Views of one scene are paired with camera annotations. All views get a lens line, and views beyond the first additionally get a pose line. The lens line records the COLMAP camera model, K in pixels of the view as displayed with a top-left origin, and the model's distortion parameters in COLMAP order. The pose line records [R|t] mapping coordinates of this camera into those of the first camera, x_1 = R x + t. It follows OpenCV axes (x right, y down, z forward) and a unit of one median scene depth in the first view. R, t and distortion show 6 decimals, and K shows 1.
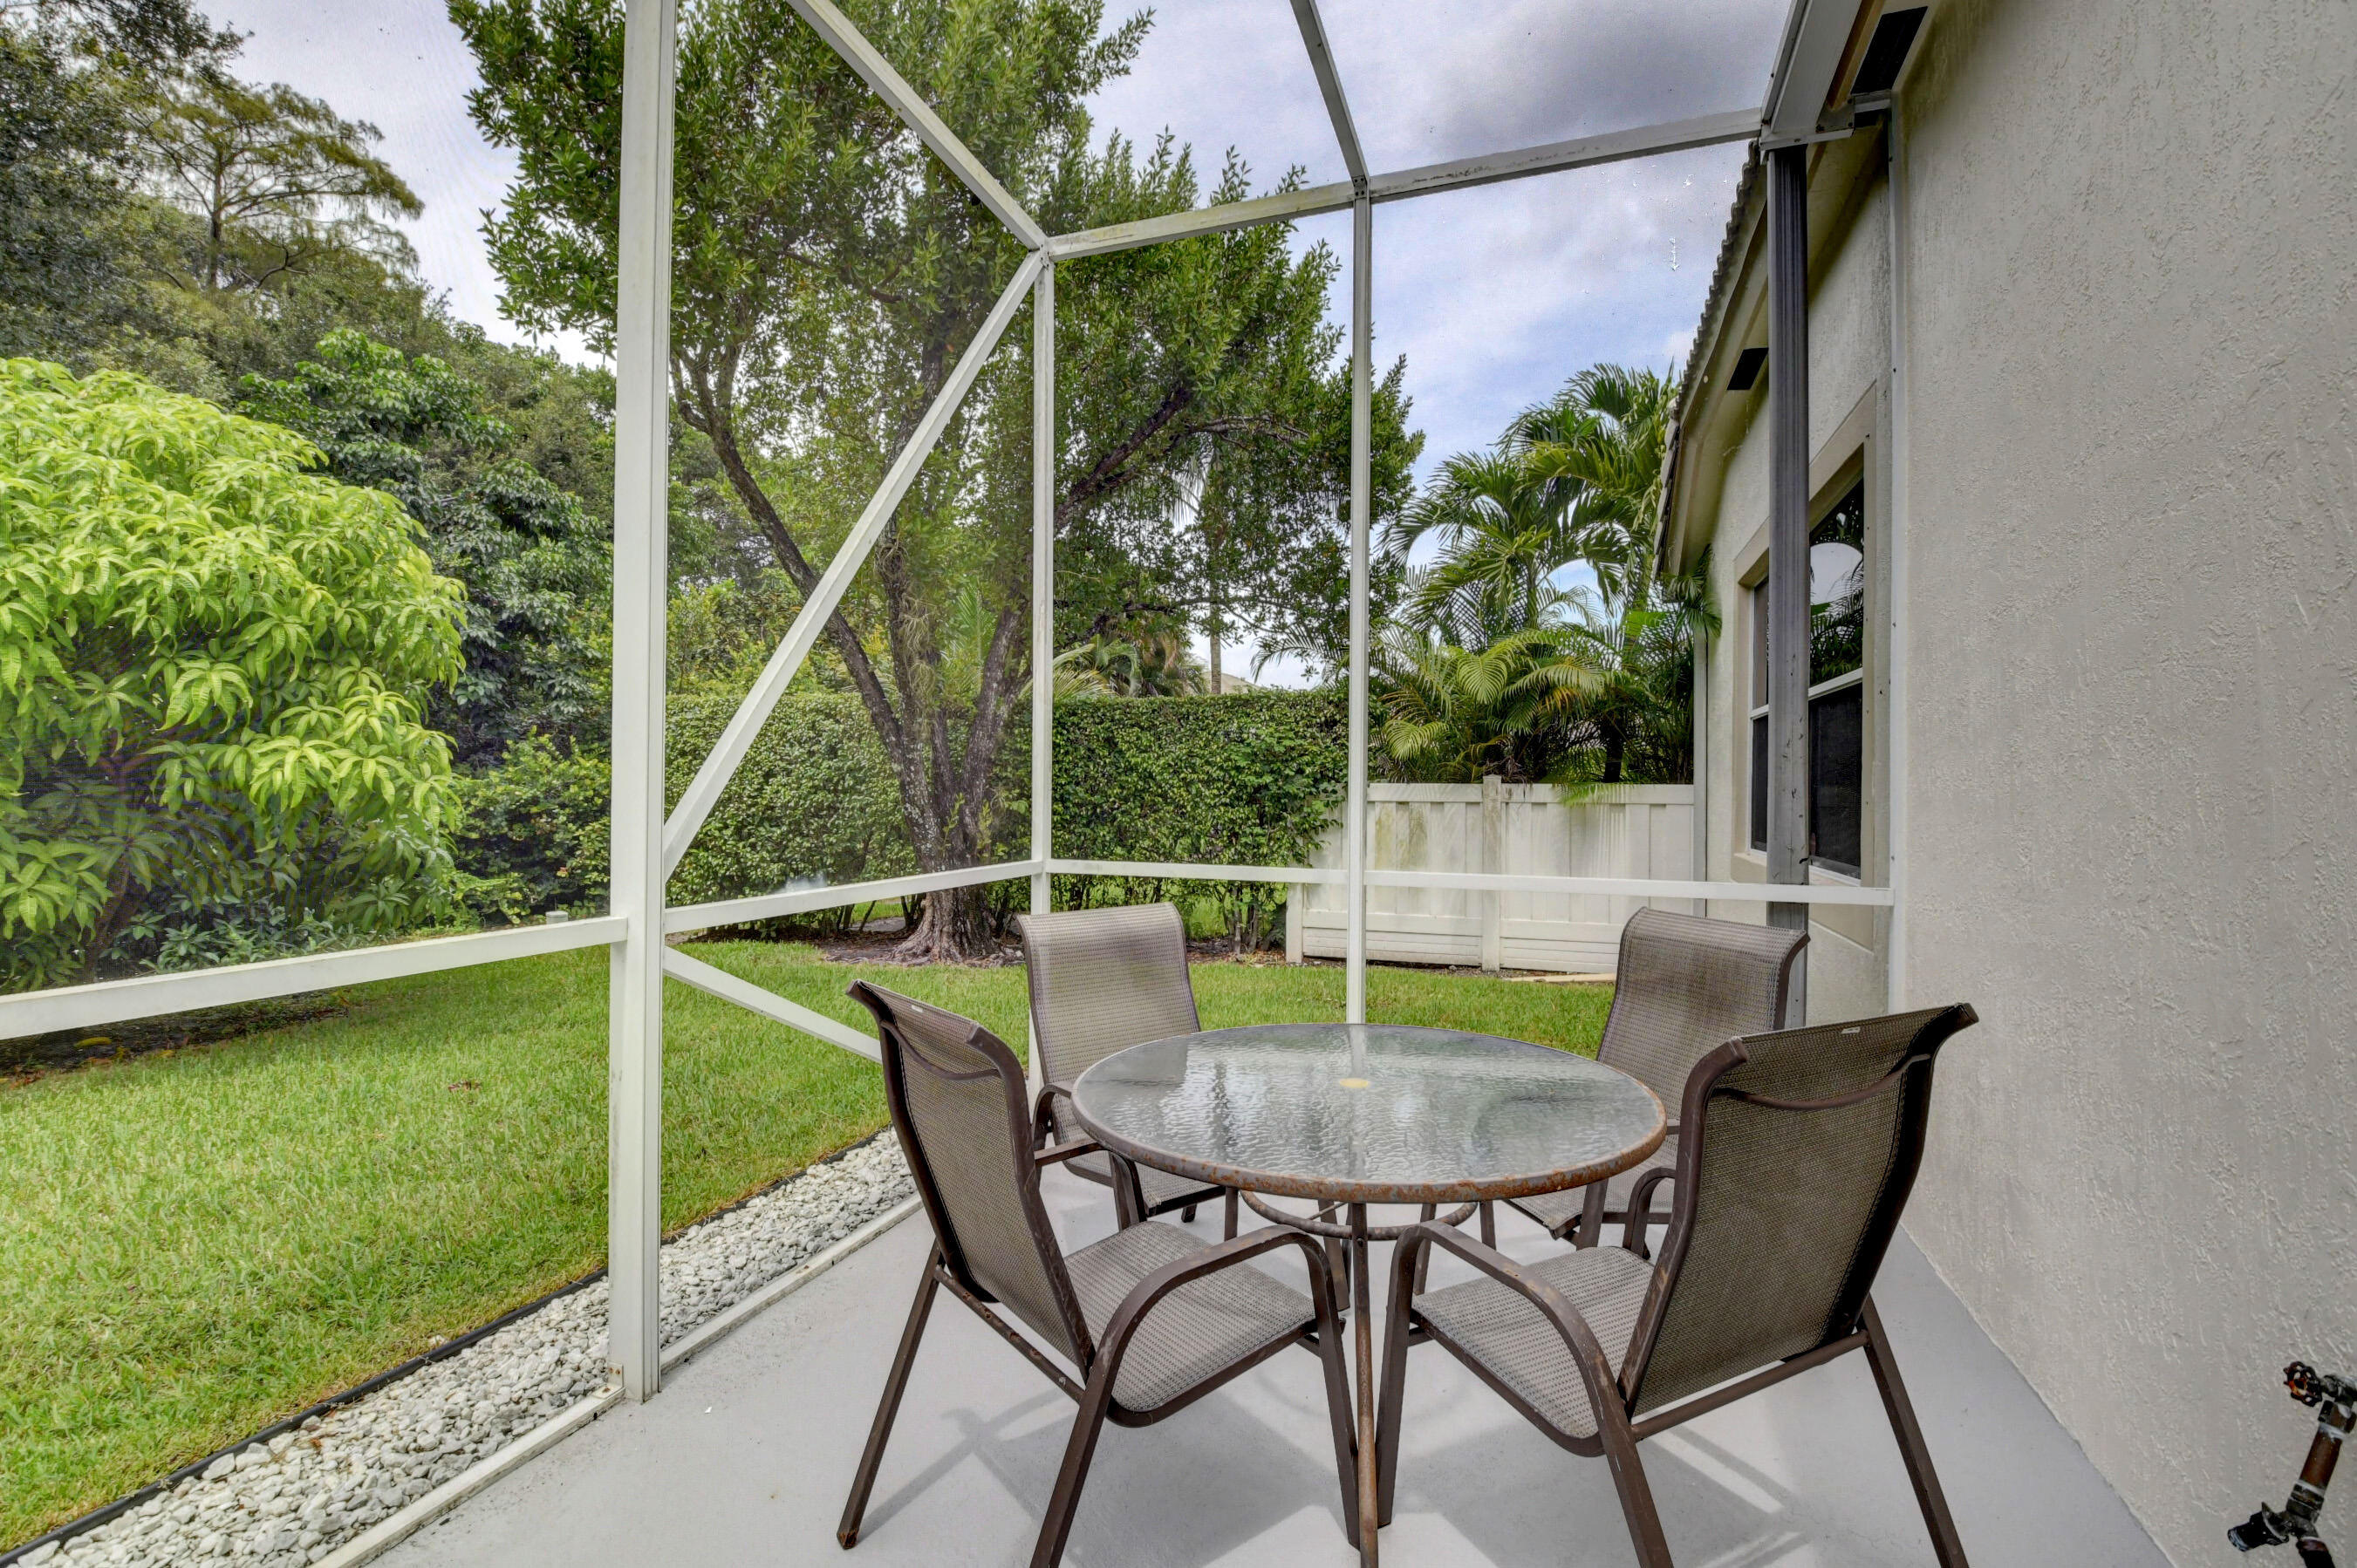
lens RADIAL K [[1041.9, 0, 1171.0], [0, 1041.9, 788.0], [0, 0, 1]] dist [0.020020, -0.031739]
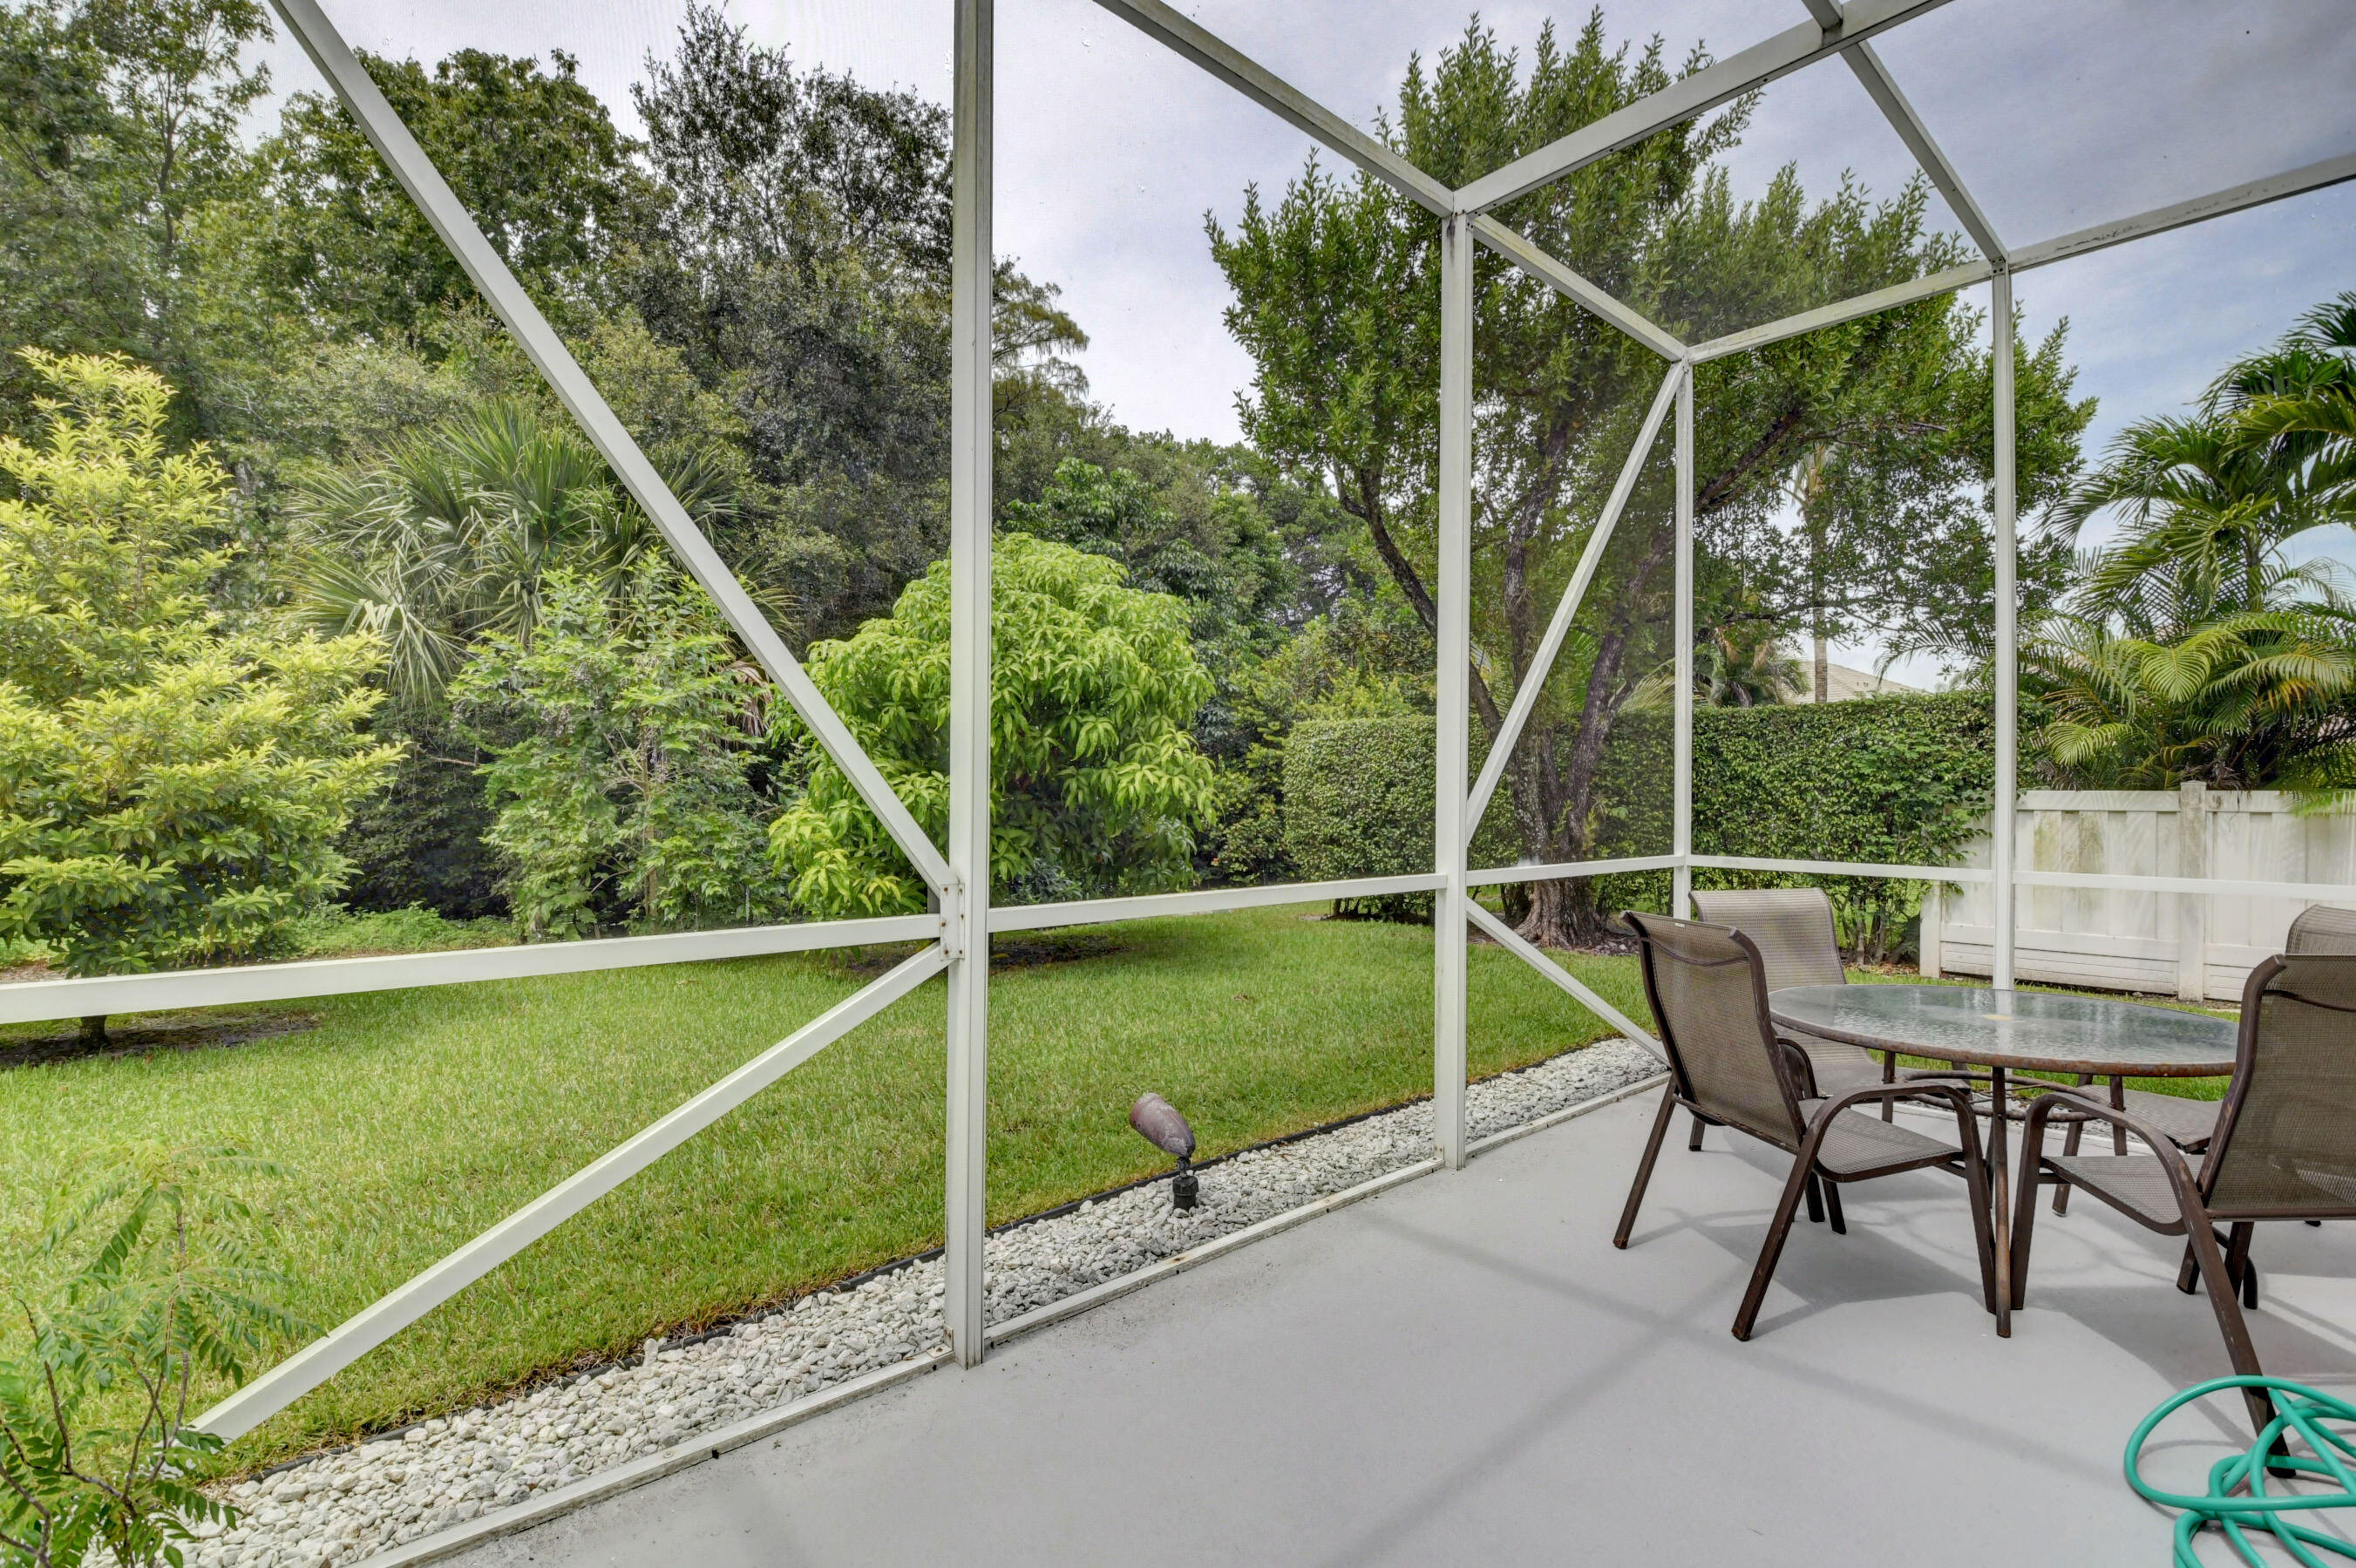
lens RADIAL K [[1041.6, 0, 1170.6], [0, 1041.6, 788.0], [0, 0, 1]] dist [0.020020, -0.031739]
pose [[0.874319, -0.003987, -0.485335, -0.027955], [0.000473, 0.999973, -0.007364, -0.000279], [0.485351, 0.006209, 0.874297, -0.187349]]
